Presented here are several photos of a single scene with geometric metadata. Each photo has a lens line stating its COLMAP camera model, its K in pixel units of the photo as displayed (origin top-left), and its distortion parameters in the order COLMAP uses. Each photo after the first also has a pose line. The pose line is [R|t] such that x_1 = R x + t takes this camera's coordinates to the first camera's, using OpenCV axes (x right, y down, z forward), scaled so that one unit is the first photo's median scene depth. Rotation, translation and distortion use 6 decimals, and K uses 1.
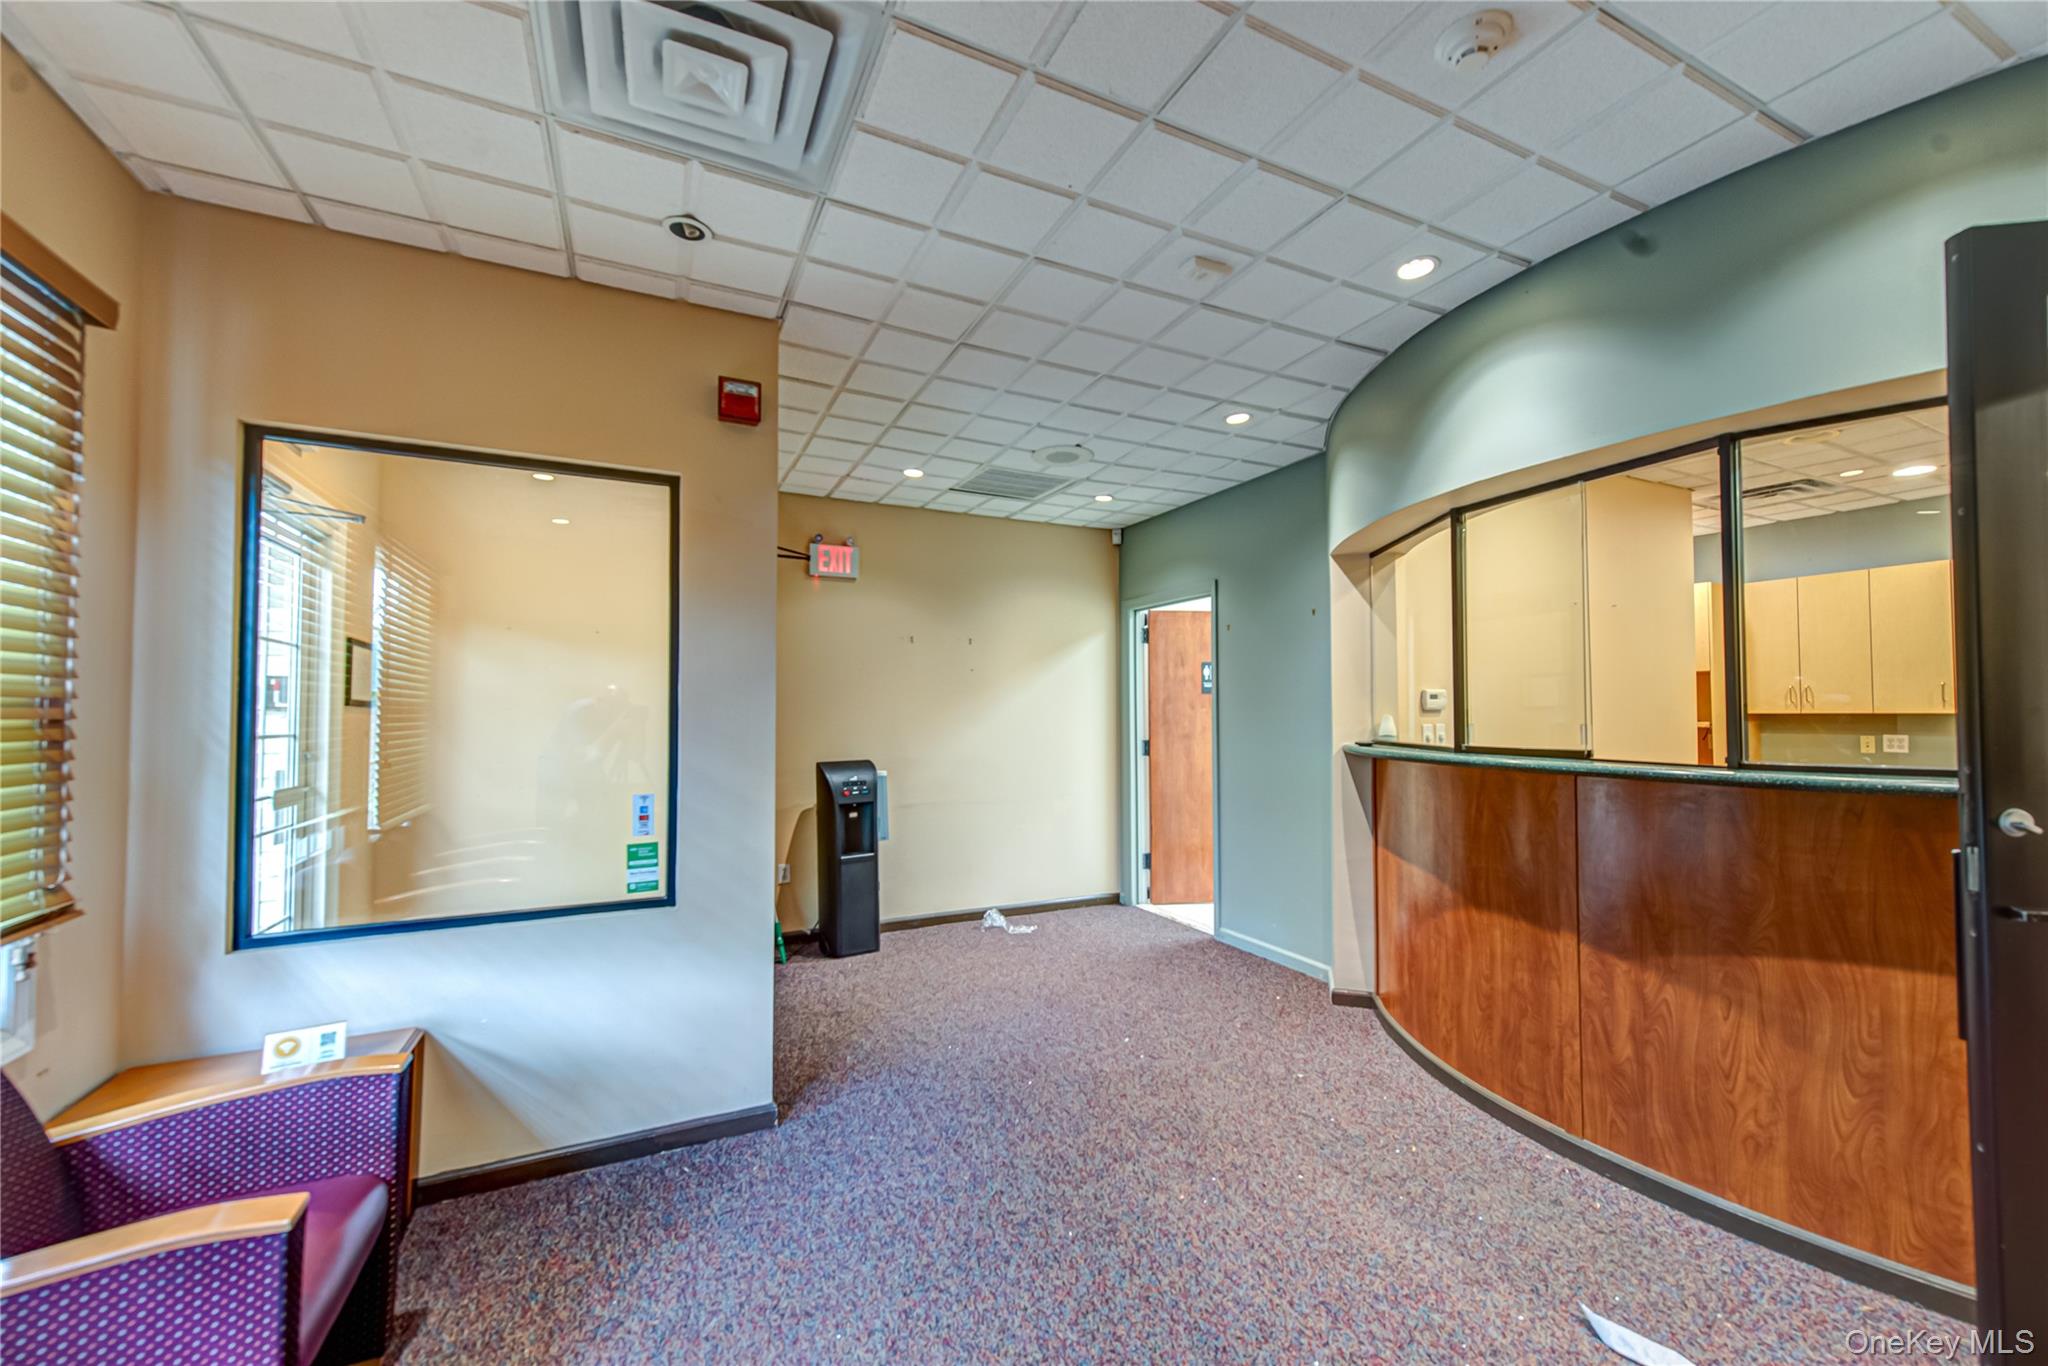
lens RADIAL K [[795.9, 0, 1033.0], [0, 795.9, 690.6], [0, 0, 1]] dist [0.013510, -0.003155]
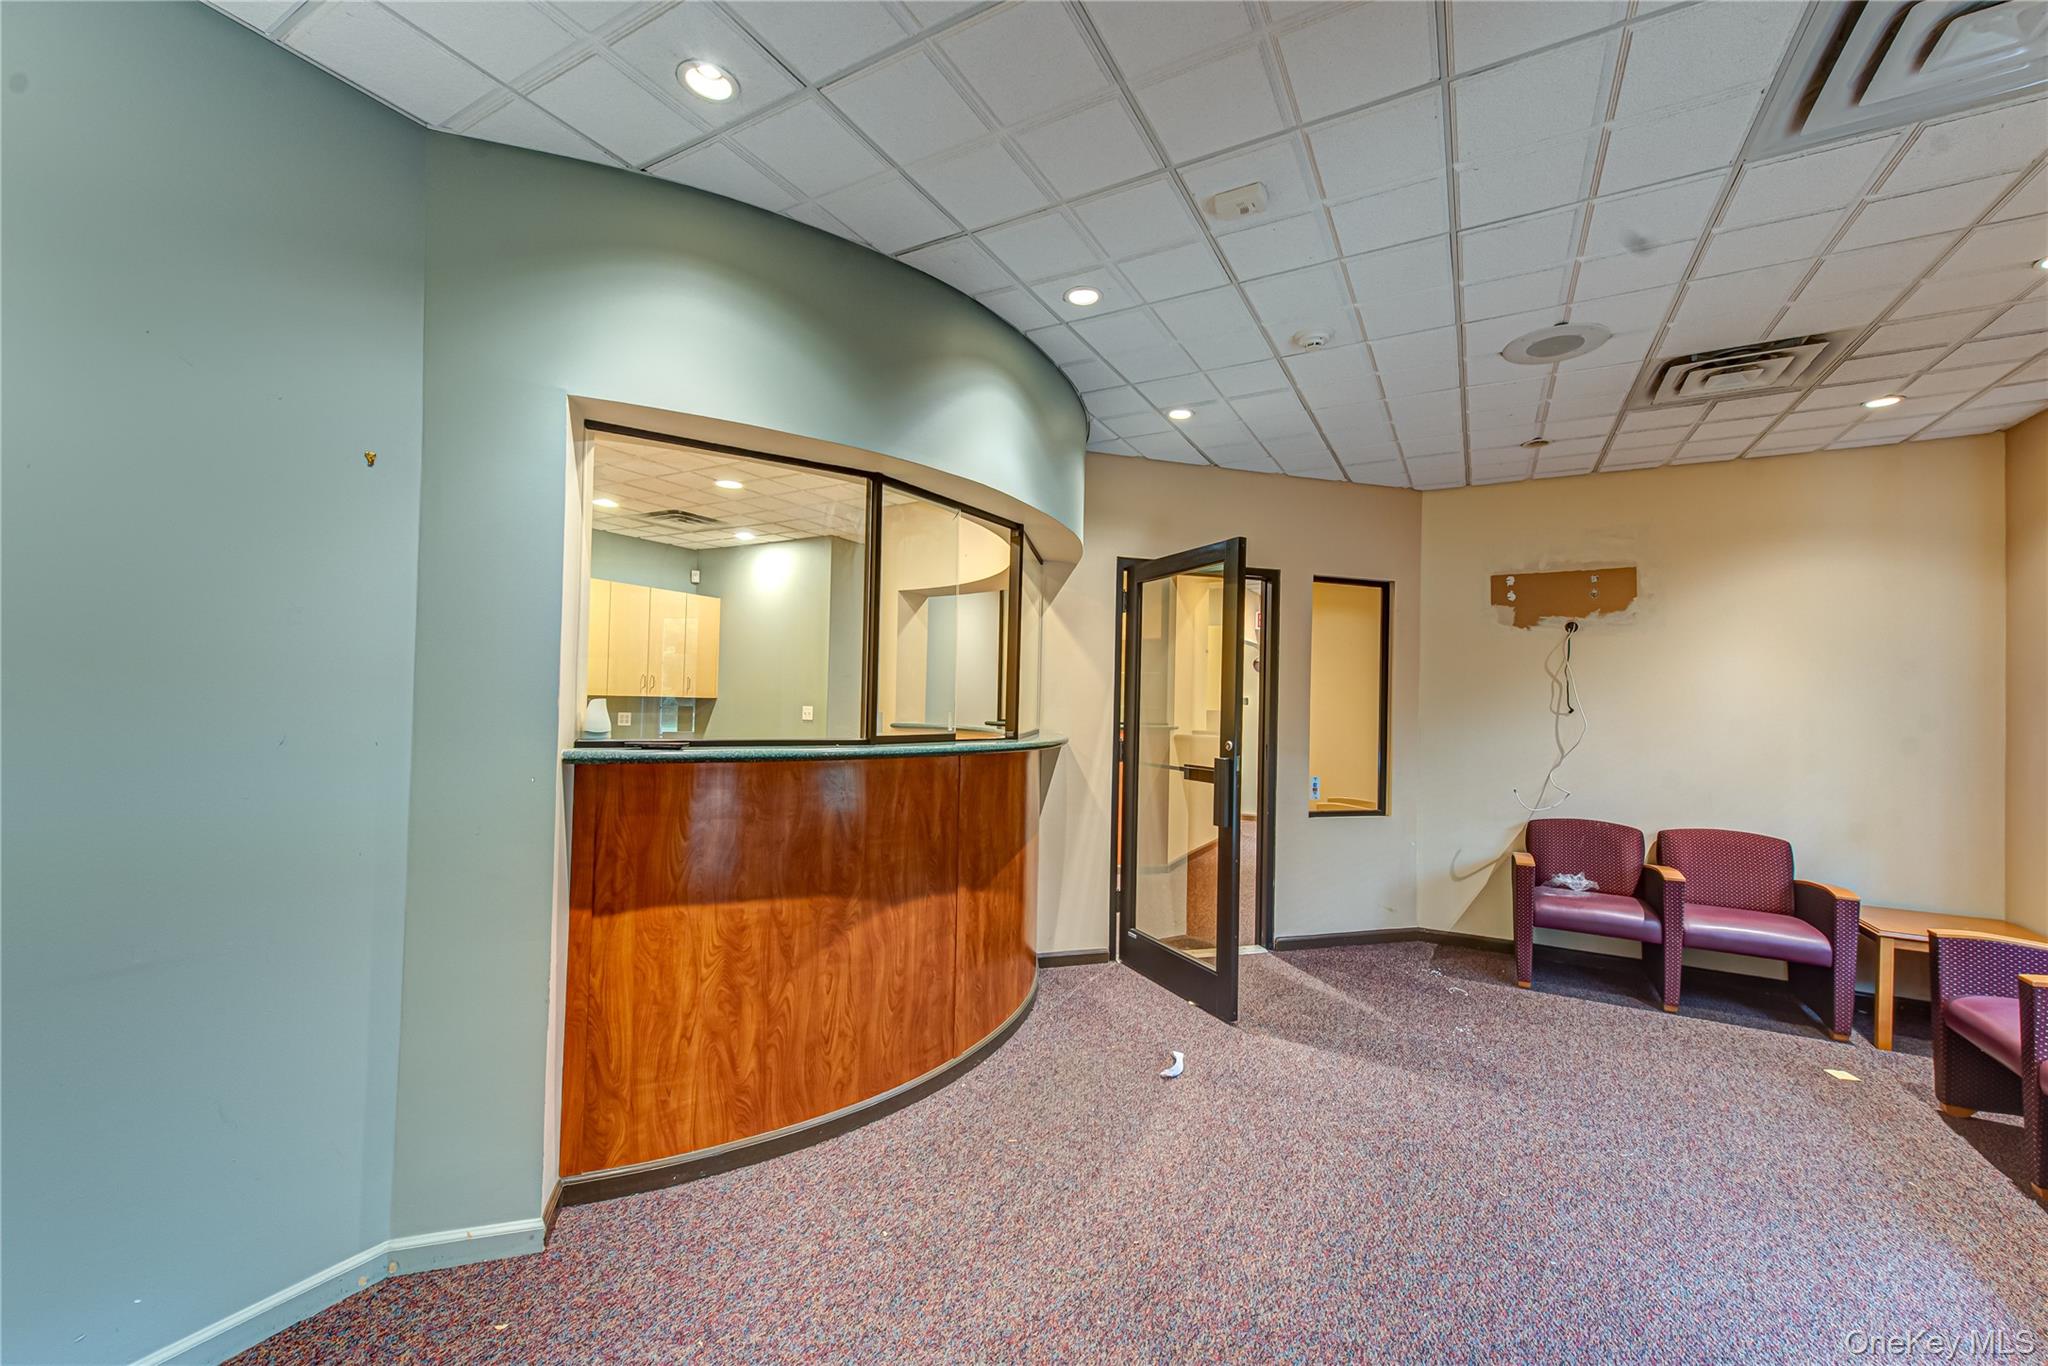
lens RADIAL K [[795.9, 0, 1033.0], [0, 795.9, 690.6], [0, 0, 1]] dist [0.013510, -0.003155]
pose [[-0.569733, 0.002568, 0.821826, -0.352805], [-0.045702, 0.998349, -0.034803, 0.045899], [-0.820558, -0.057388, -0.568675, 1.554570]]
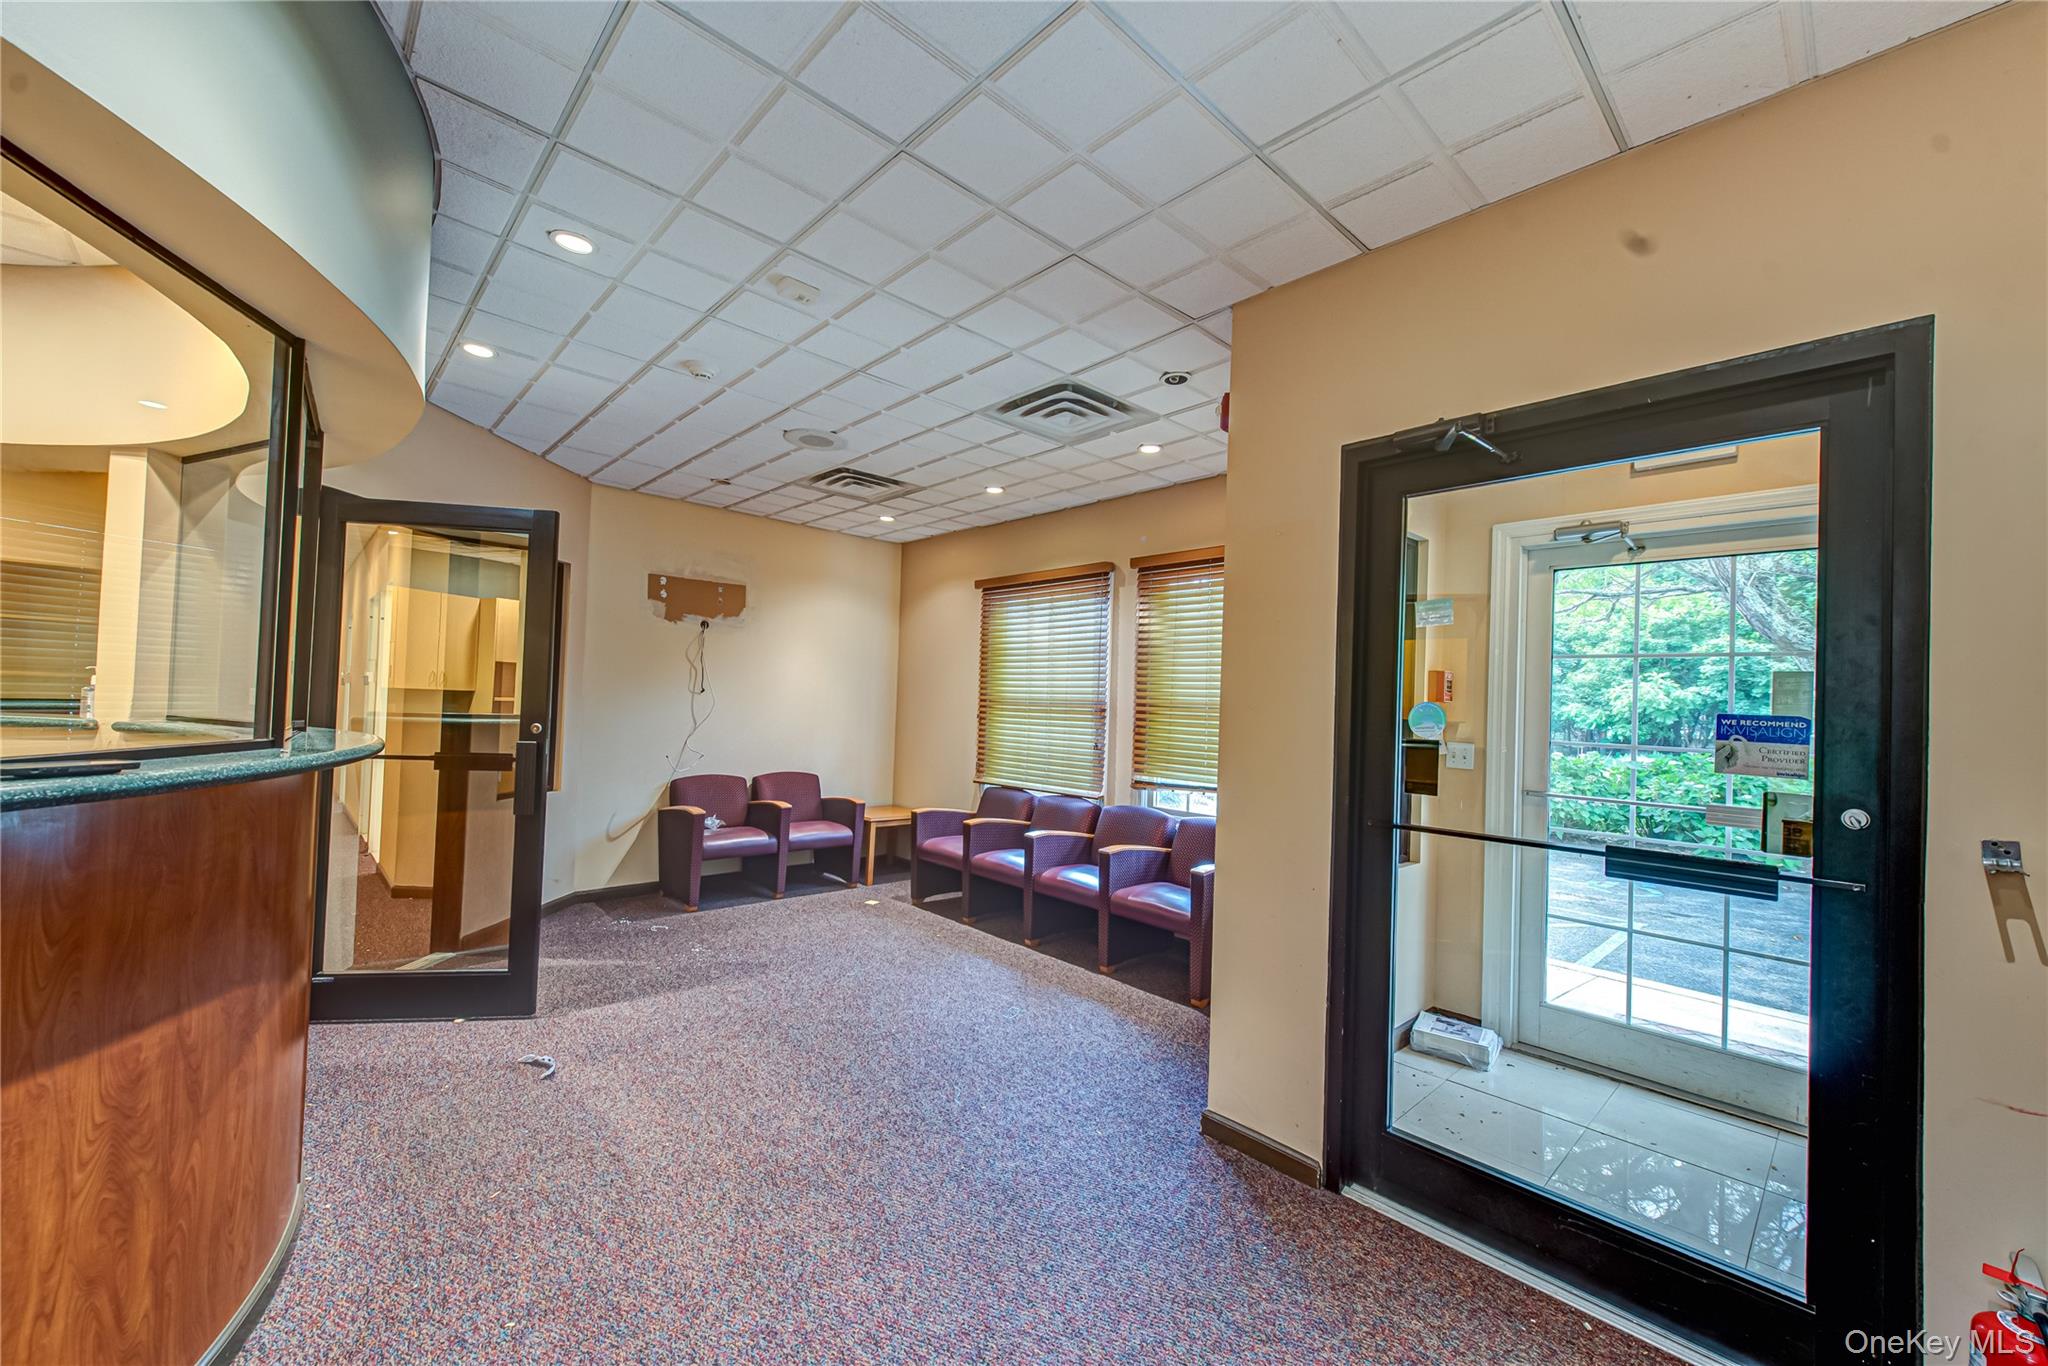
lens RADIAL K [[795.9, 0, 1033.0], [0, 795.9, 690.6], [0, 0, 1]] dist [0.013510, -0.003155]
pose [[-0.953847, -0.037407, -0.297954, 0.198348], [-0.024402, 0.998585, -0.047250, 0.057858], [0.299300, -0.037798, -0.953410, 1.986145]]
